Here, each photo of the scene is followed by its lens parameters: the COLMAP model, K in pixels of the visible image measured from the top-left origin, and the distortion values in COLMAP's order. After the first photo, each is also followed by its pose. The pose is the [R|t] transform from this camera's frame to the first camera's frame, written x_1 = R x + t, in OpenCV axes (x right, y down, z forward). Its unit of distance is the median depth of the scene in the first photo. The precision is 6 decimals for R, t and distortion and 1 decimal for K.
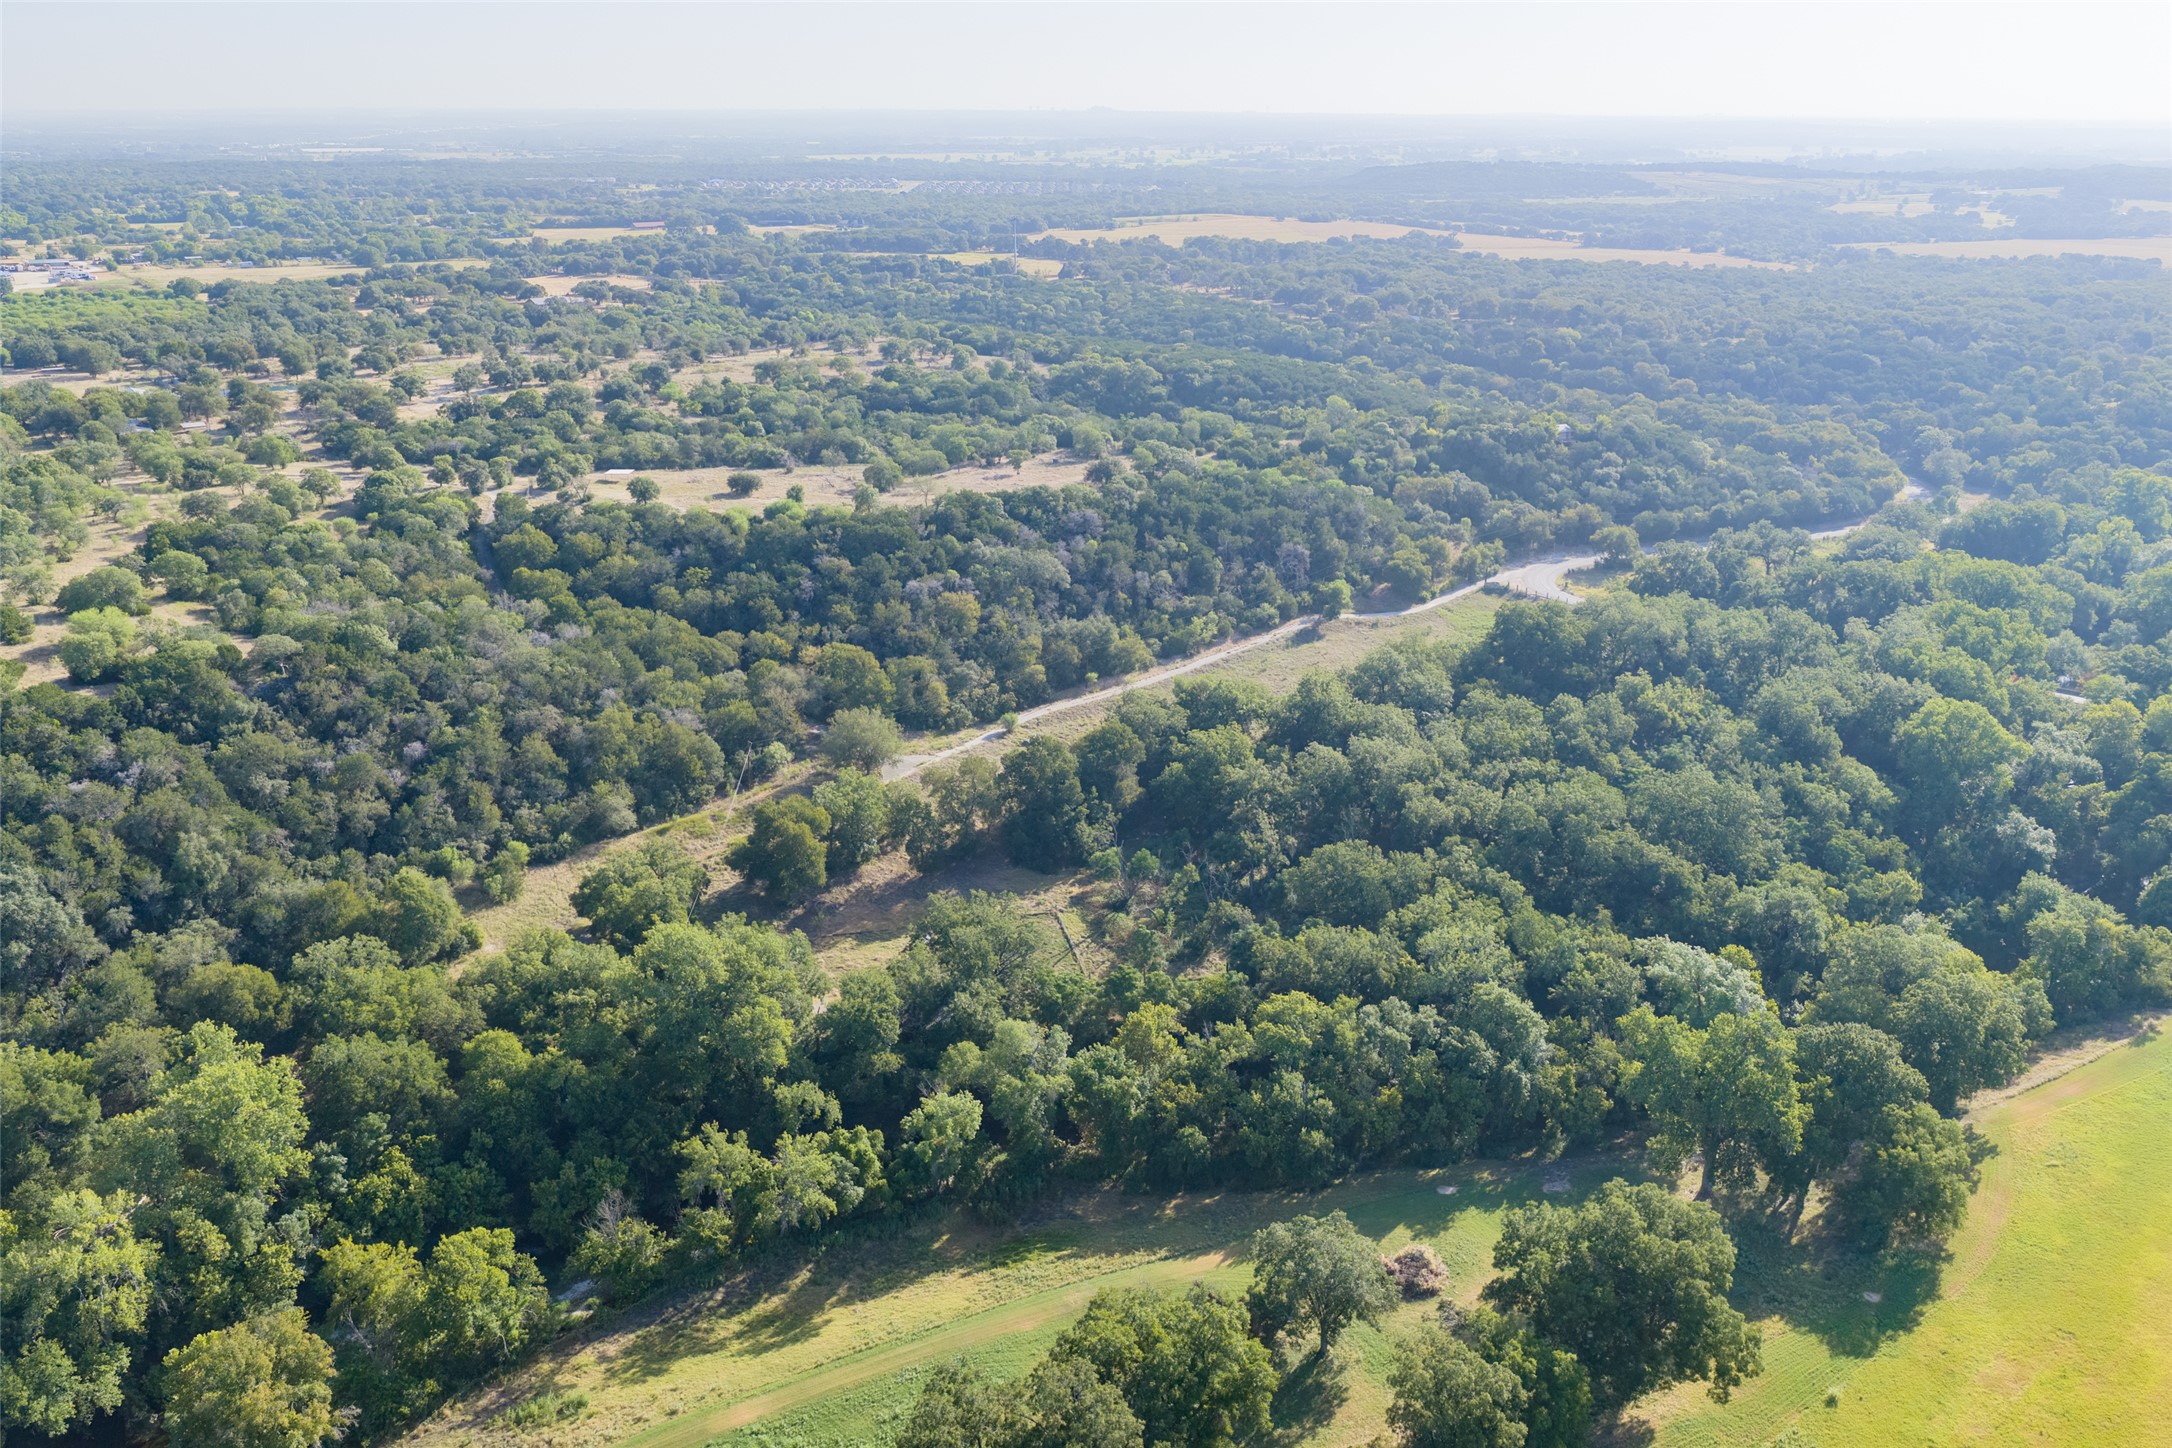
lens RADIAL K [[1803.6, 0, 1091.5], [0, 1803.6, 727.3], [0, 0, 1]] dist [0.010181, -0.010738]
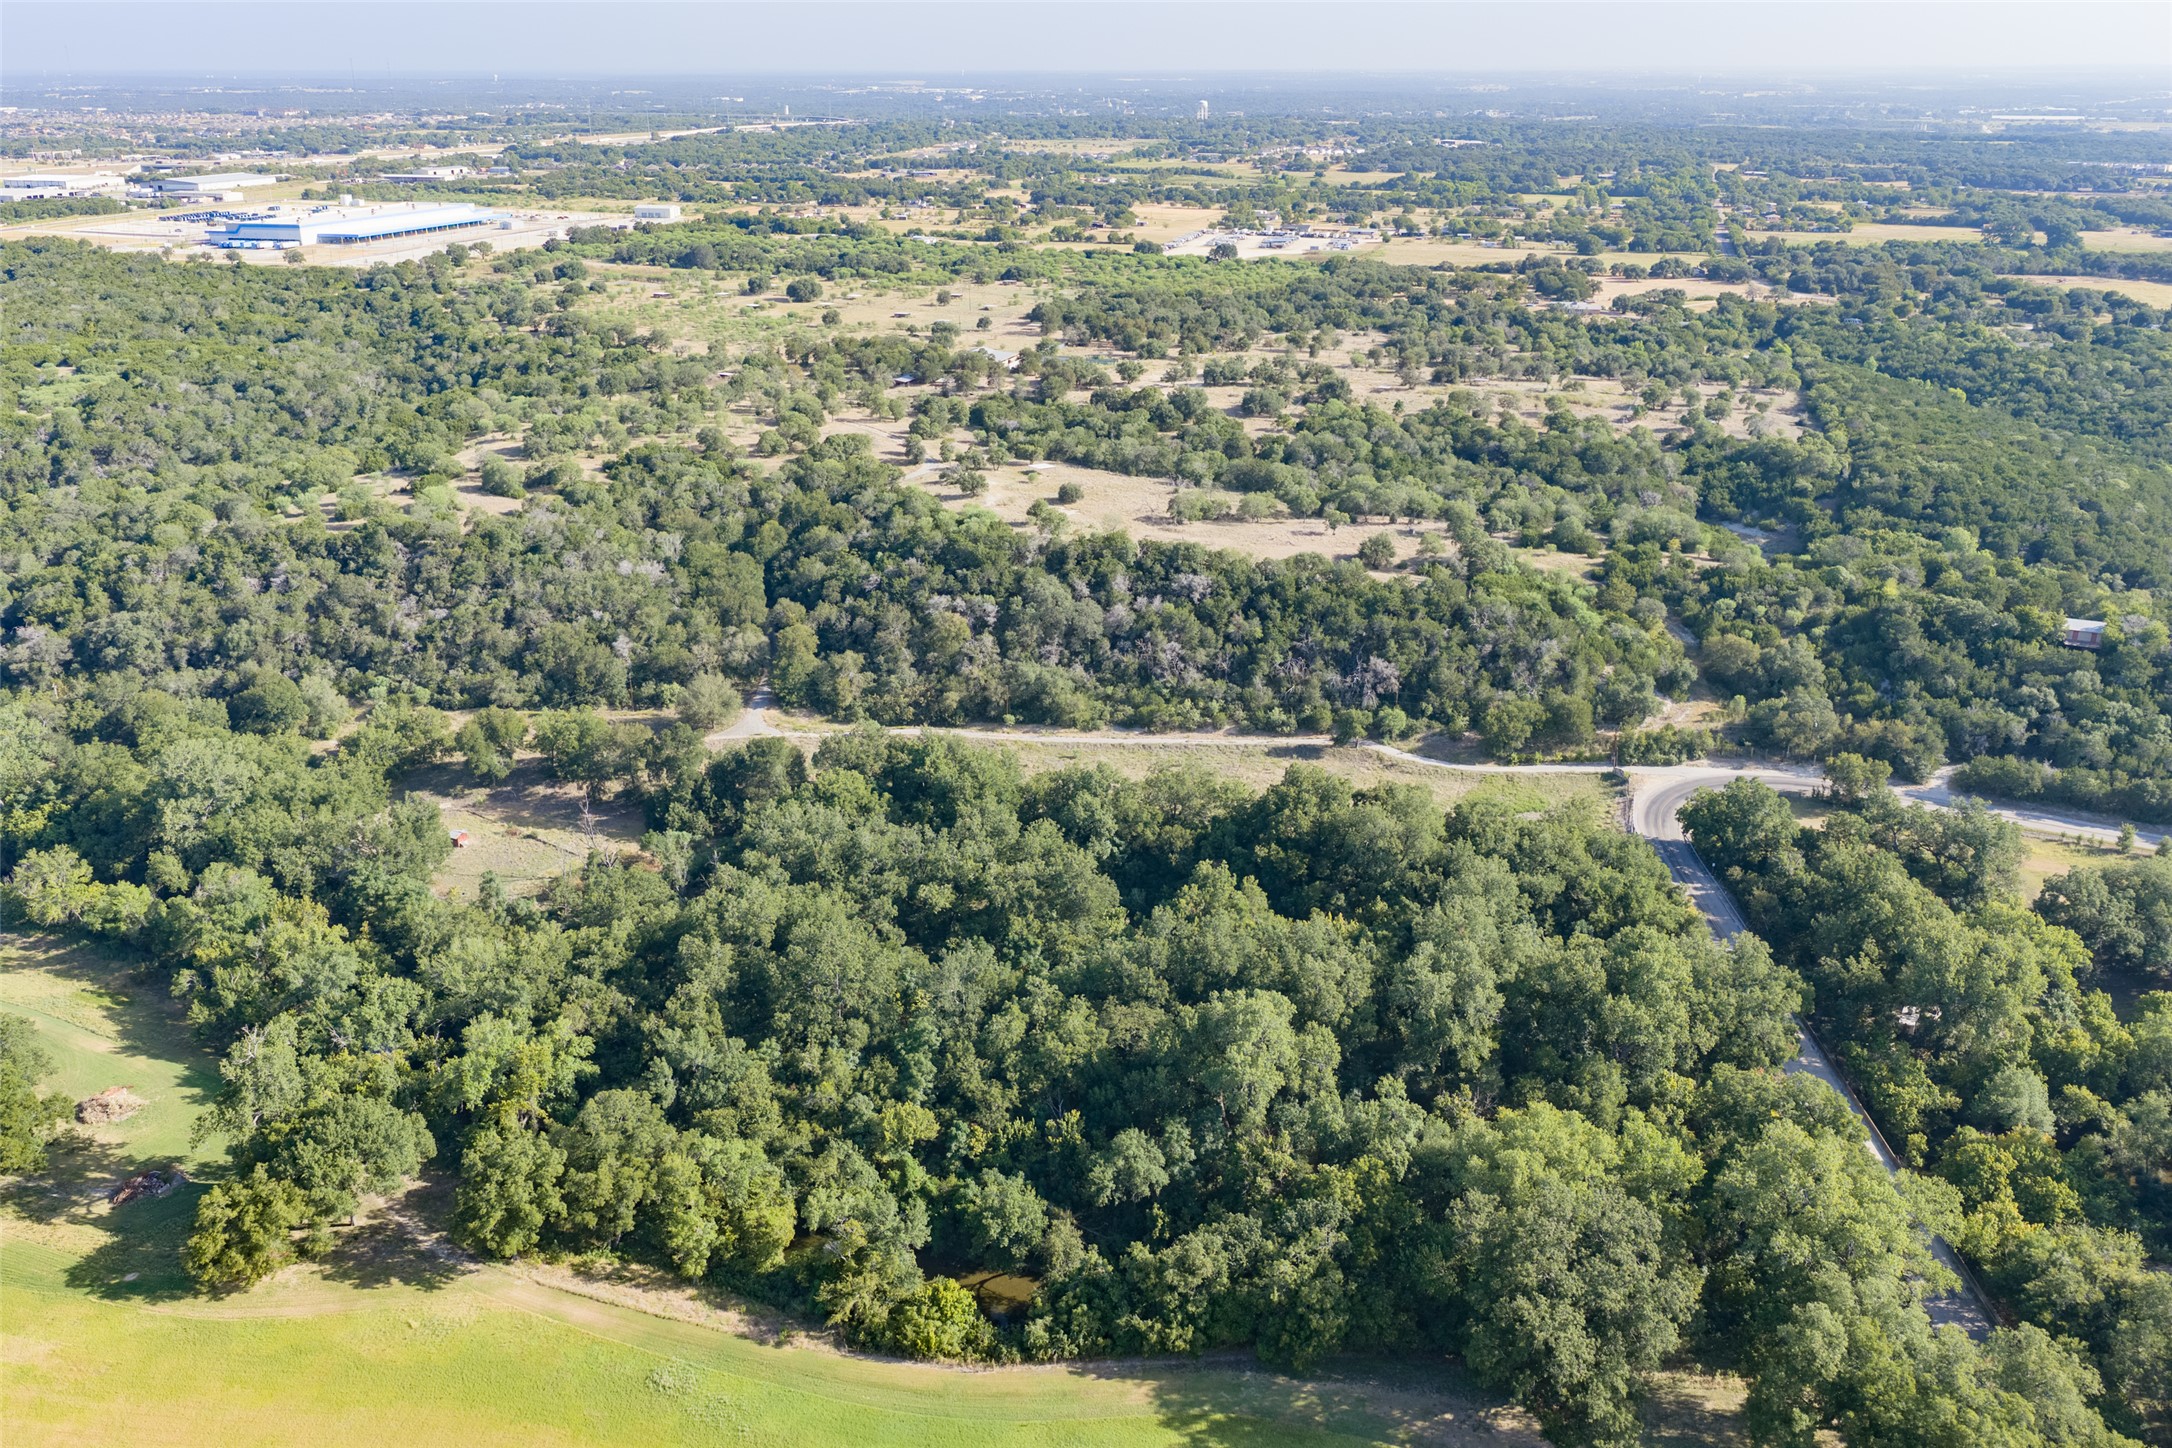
lens RADIAL K [[1810.3, 0, 1087.5], [0, 1810.3, 719.7], [0, 0, 1]] dist [0.011574, -0.009800]
pose [[0.613204, 0.268809, -0.742780, 0.872935], [-0.255003, 0.957337, 0.135938, -0.195713], [0.747633, 0.106054, 0.655590, 0.346745]]
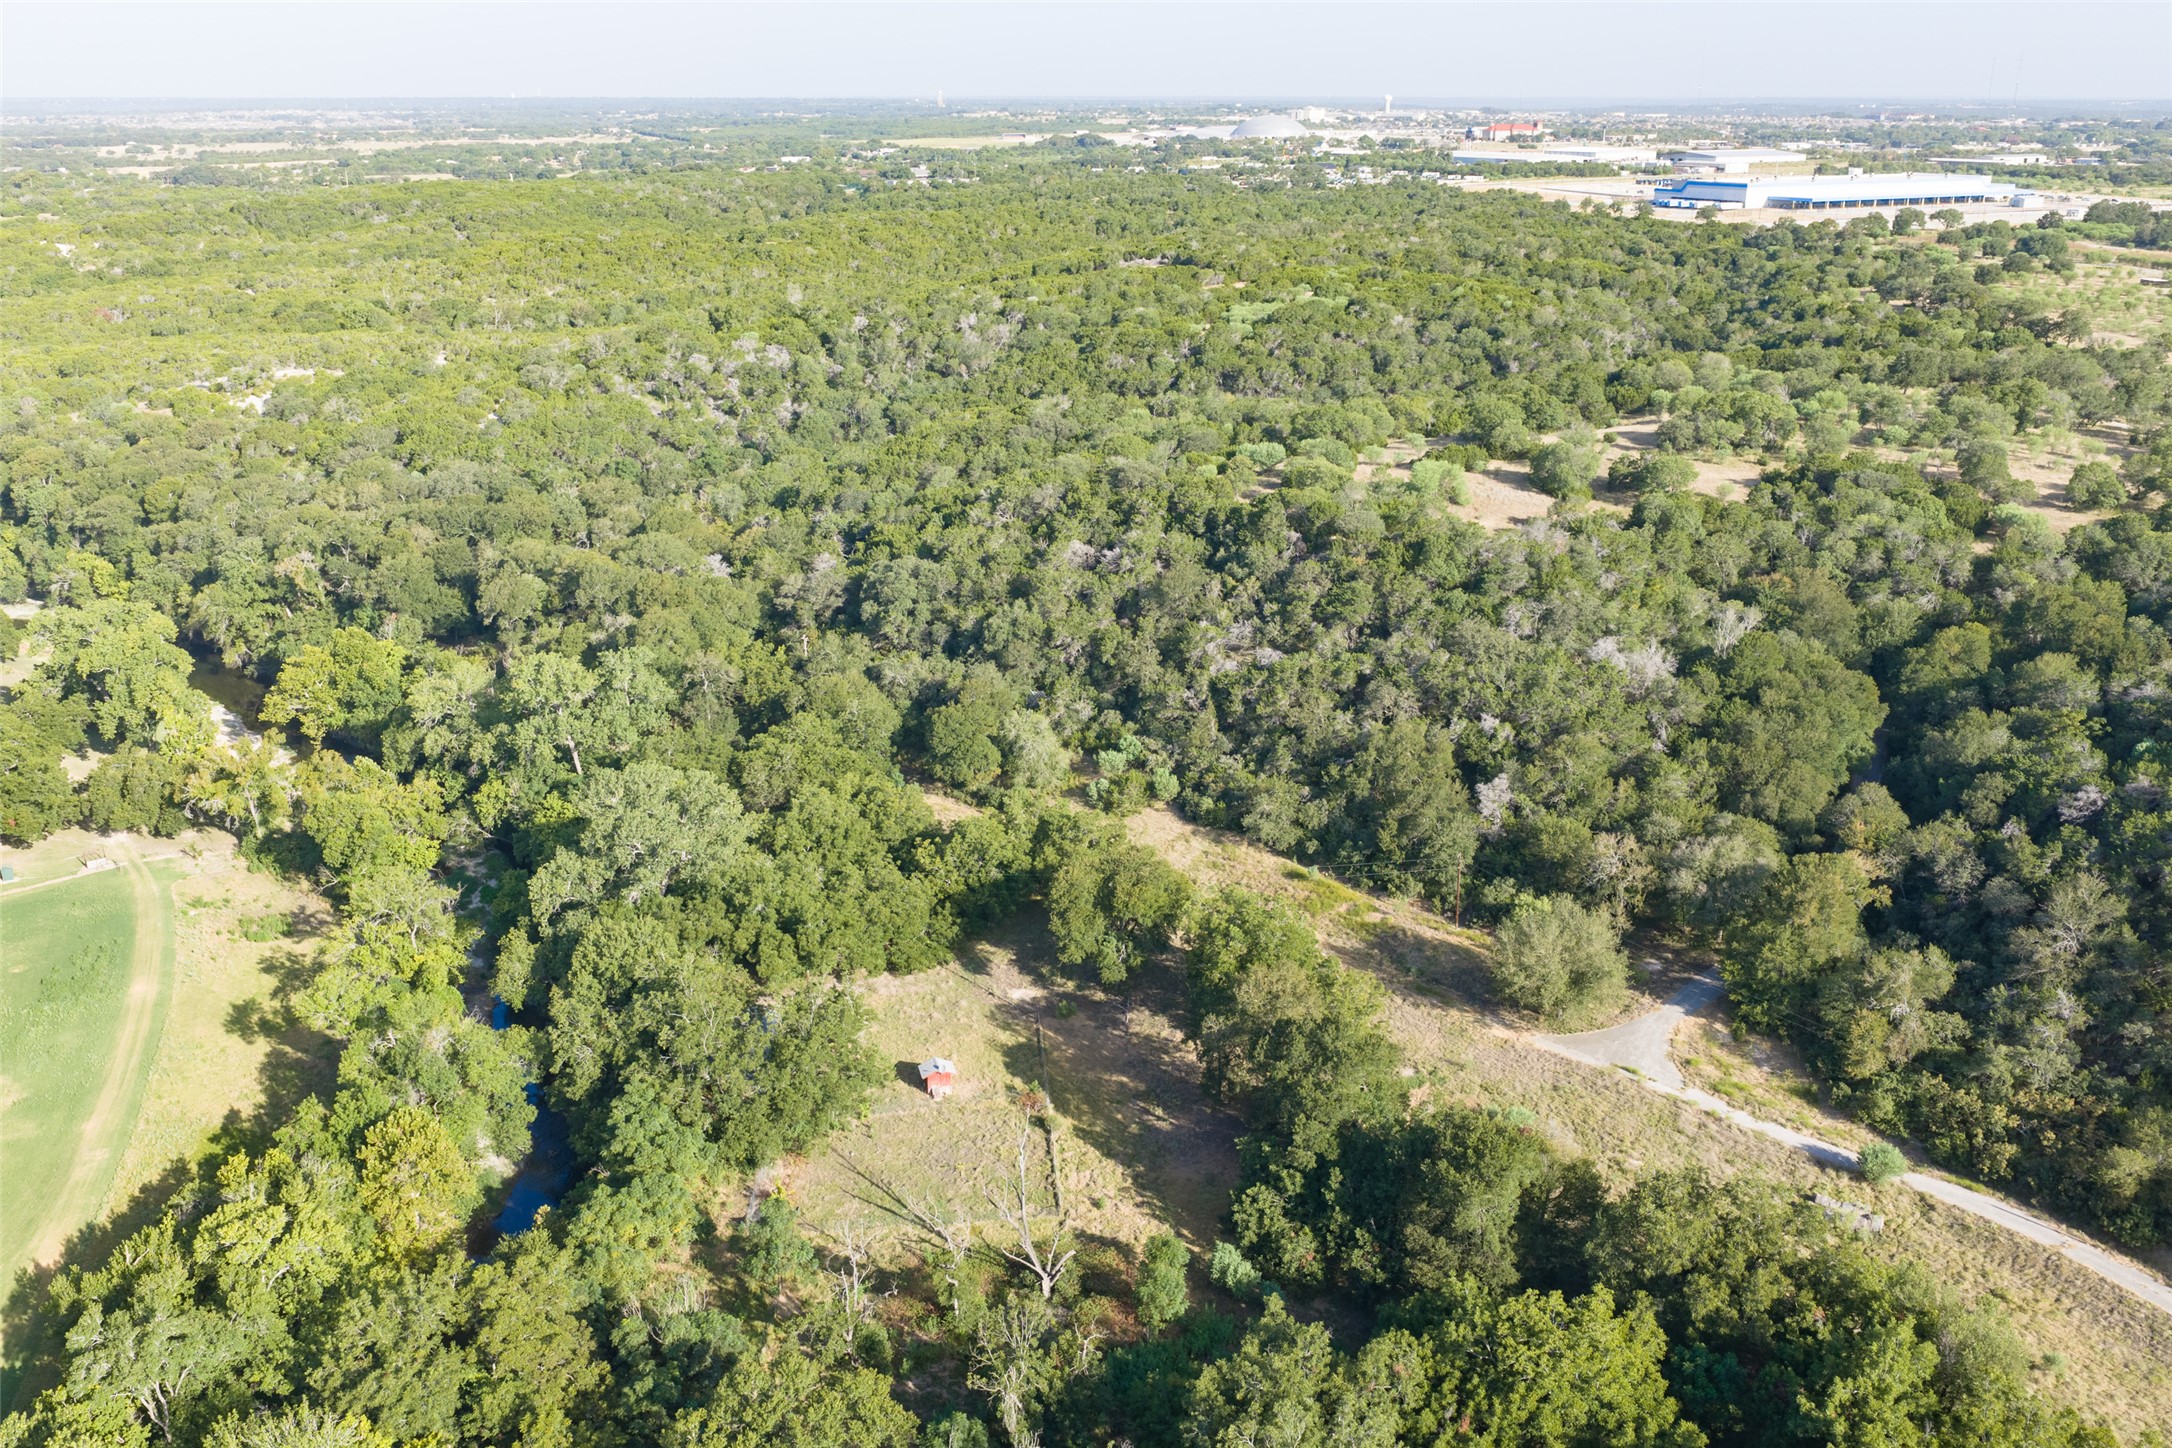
lens RADIAL K [[1810.3, 0, 1087.5], [0, 1810.3, 719.7], [0, 0, 1]] dist [0.011574, -0.009800]
pose [[-0.167816, 0.321962, -0.931761, 0.377893], [-0.319435, 0.876411, 0.360369, -0.201204], [0.932630, 0.358113, -0.044229, 0.779786]]
